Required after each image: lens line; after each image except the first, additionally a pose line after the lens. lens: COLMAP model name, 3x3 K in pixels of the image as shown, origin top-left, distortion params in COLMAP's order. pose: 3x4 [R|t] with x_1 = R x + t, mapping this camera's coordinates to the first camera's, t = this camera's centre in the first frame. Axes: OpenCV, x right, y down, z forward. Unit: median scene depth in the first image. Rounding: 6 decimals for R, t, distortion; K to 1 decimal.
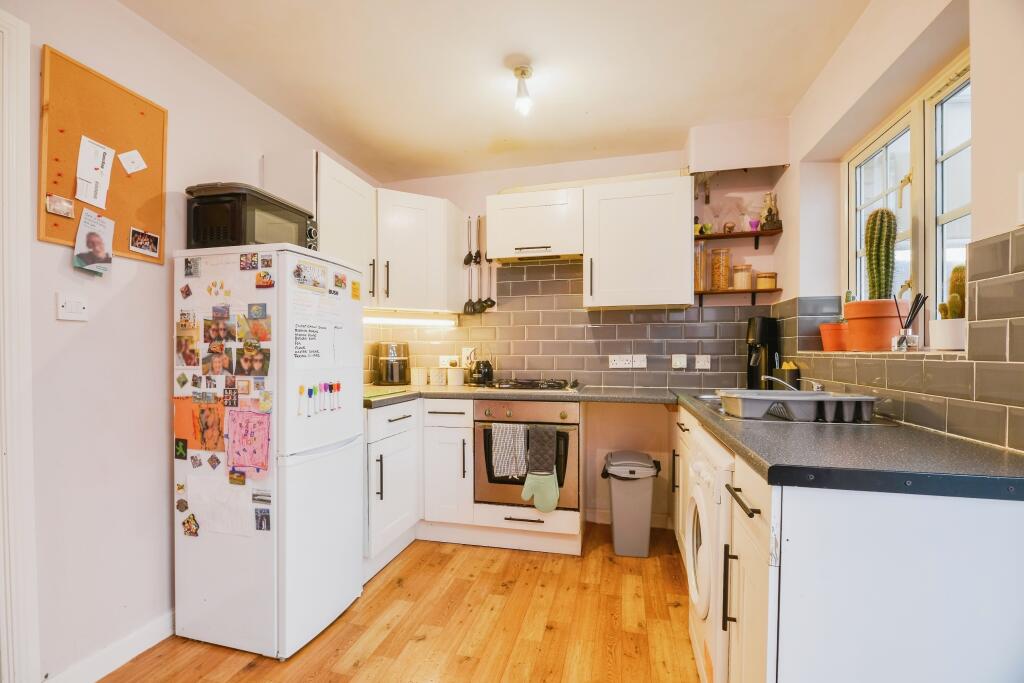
lens RADIAL K [[459.7, 0, 508.8], [0, 459.7, 348.9], [0, 0, 1]] dist [-0.006971, -0.000813]
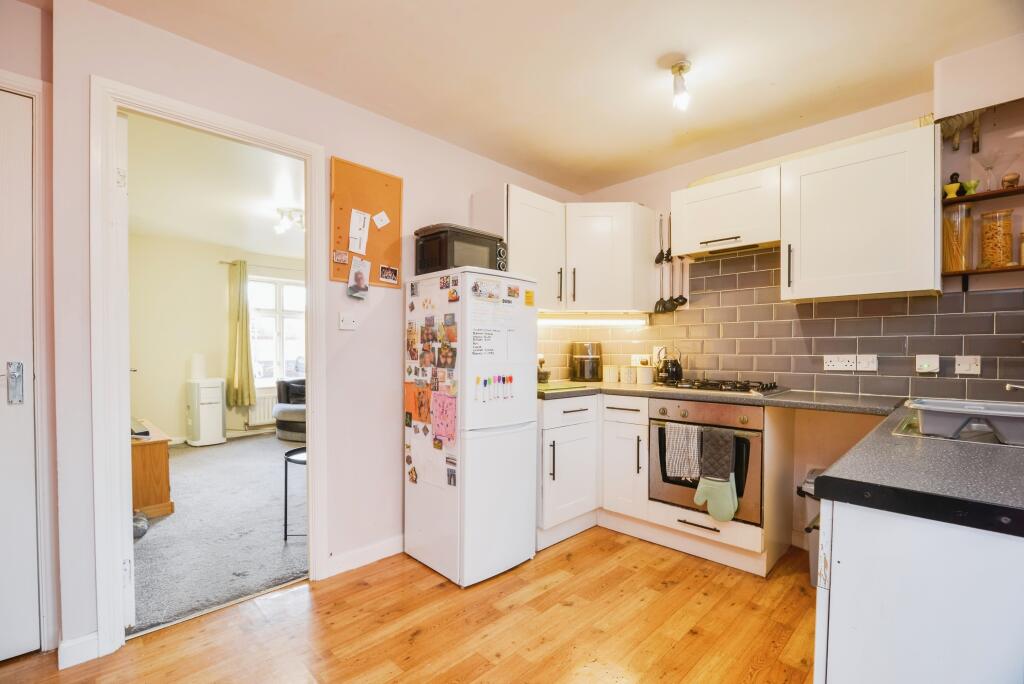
lens RADIAL K [[461.8, 0, 505.9], [0, 461.8, 346.7], [0, 0, 1]] dist [-0.001364, -0.007801]
pose [[0.855451, -0.002266, -0.517880, 0.234611], [0.000979, 0.999996, -0.002758, 0.000235], [0.517884, 0.001852, 0.855449, -0.046432]]
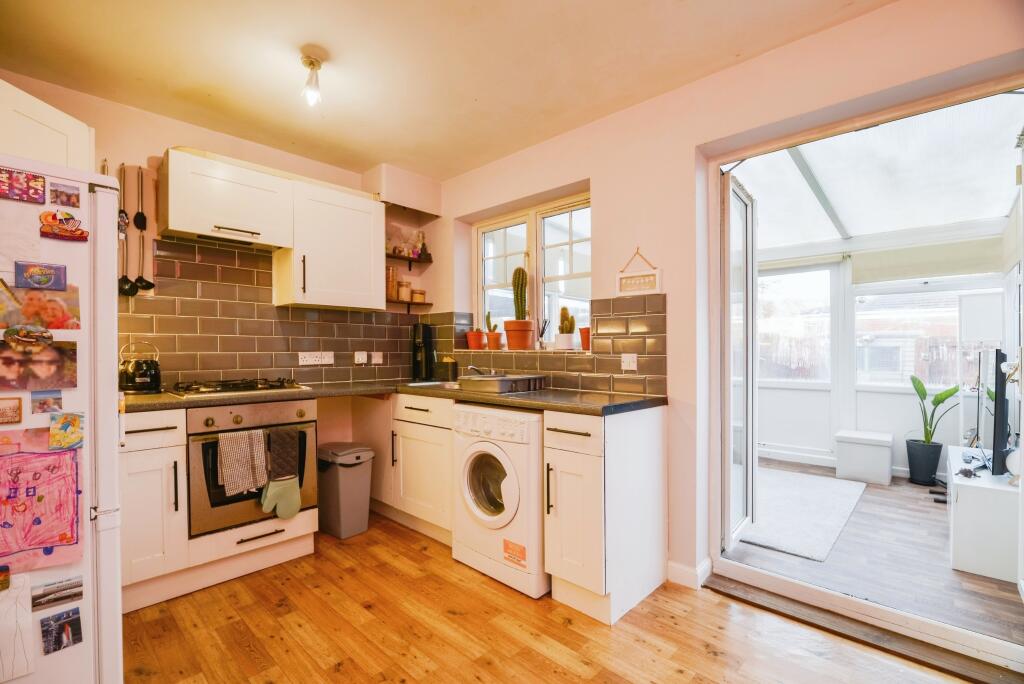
lens RADIAL K [[454.8, 0, 509.5], [0, 454.8, 337.2], [0, 0, 1]] dist [-0.012101, -0.000402]
pose [[0.489741, 0.026986, 0.871450, -0.626790], [-0.009195, 0.999625, -0.025788, 0.002945], [-0.871820, 0.004616, 0.489805, 0.175155]]
